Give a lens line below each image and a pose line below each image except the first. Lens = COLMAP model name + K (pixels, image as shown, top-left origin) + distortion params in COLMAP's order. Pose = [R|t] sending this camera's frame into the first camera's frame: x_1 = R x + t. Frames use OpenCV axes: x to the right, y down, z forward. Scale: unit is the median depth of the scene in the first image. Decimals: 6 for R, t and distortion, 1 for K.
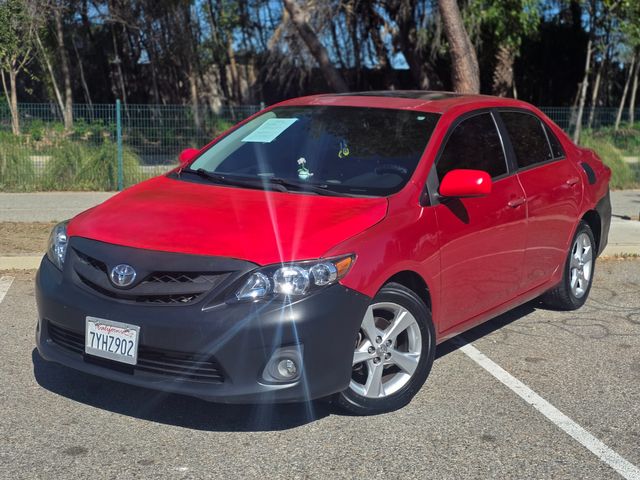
lens RADIAL K [[953.8, 0, 320.6], [0, 953.8, 231.9], [0, 0, 1]] dist [0.173140, -0.573329]
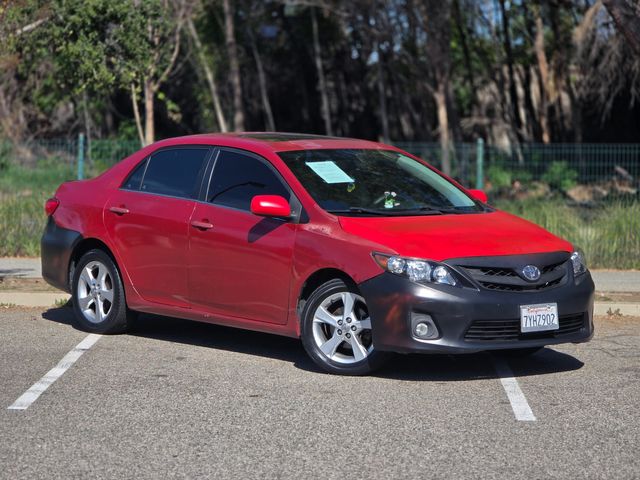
lens RADIAL K [[2121.6, 0, 318.7], [0, 2121.6, 240.0], [0, 0, 1]] dist [0.198205, 1.650846]
pose [[0.973838, 0.014330, -0.226792, 0.433847], [-0.033132, 0.996299, -0.079315, 0.158753], [0.224816, 0.084754, 0.970708, -1.288052]]
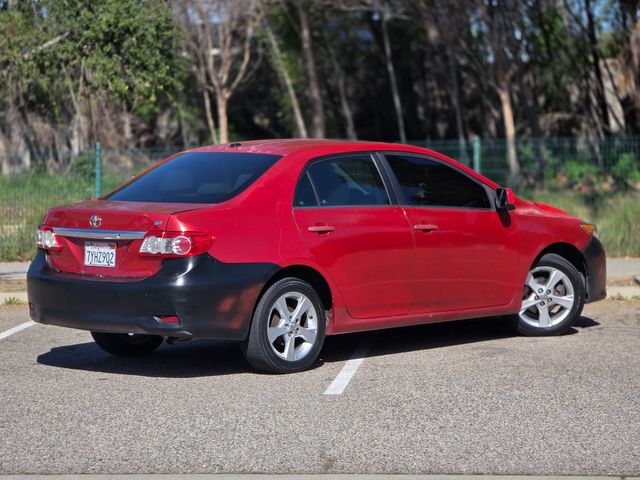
lens RADIAL K [[2121.6, 0, 318.7], [0, 2121.6, 240.0], [0, 0, 1]] dist [0.198205, 1.650846]
pose [[0.952071, -0.012222, -0.305632, 0.774354], [-0.012288, 0.996867, -0.078142, 0.172621], [0.305629, 0.078152, 0.948938, -1.365359]]
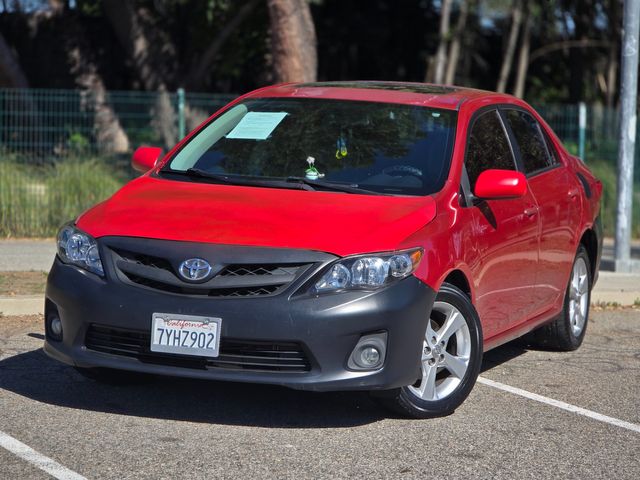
lens RADIAL K [[2121.6, 0, 318.7], [0, 2121.6, 240.0], [0, 0, 1]] dist [0.198205, 1.650846]
pose [[0.971984, 0.002410, 0.235035, -0.364863], [0.011615, 0.998233, -0.058269, 0.088048], [-0.234760, 0.059367, 0.970239, -0.699684]]
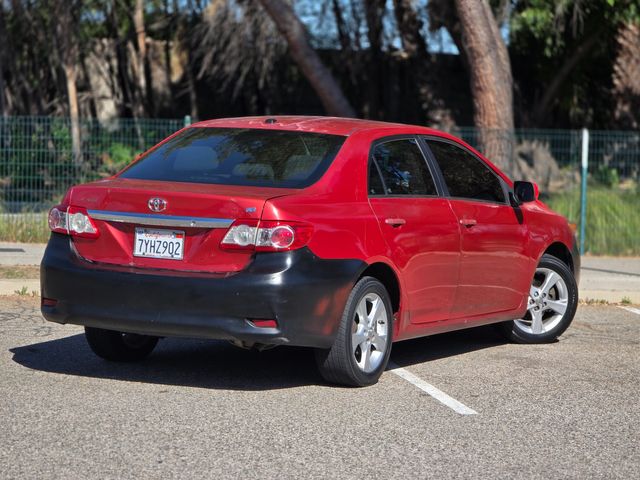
lens RADIAL K [[2121.6, 0, 318.7], [0, 2121.6, 240.0], [0, 0, 1]] dist [0.198205, 1.650846]
pose [[0.999797, 0.019841, -0.003533, 0.096031], [-0.020048, 0.997068, -0.073843, 0.151585], [0.002057, 0.073899, 0.997264, -1.214851]]
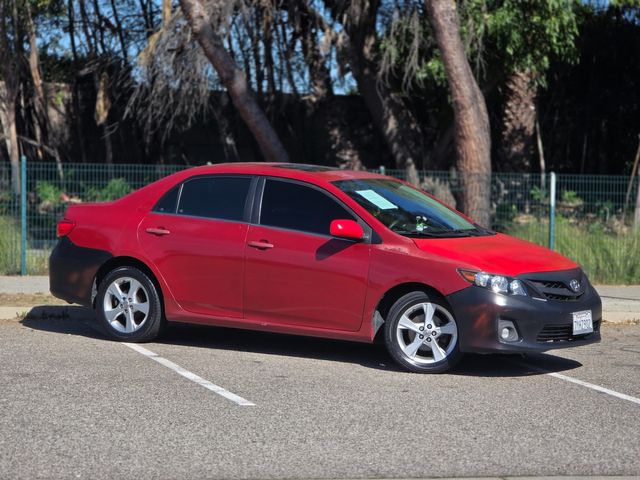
lens RADIAL K [[2121.6, 0, 318.7], [0, 2121.6, 240.0], [0, 0, 1]] dist [0.198205, 1.650846]
pose [[0.995597, 0.013046, 0.092827, -0.318237], [-0.004647, 0.995920, -0.090124, 0.190726], [-0.093624, 0.089295, 0.991595, -1.653244]]
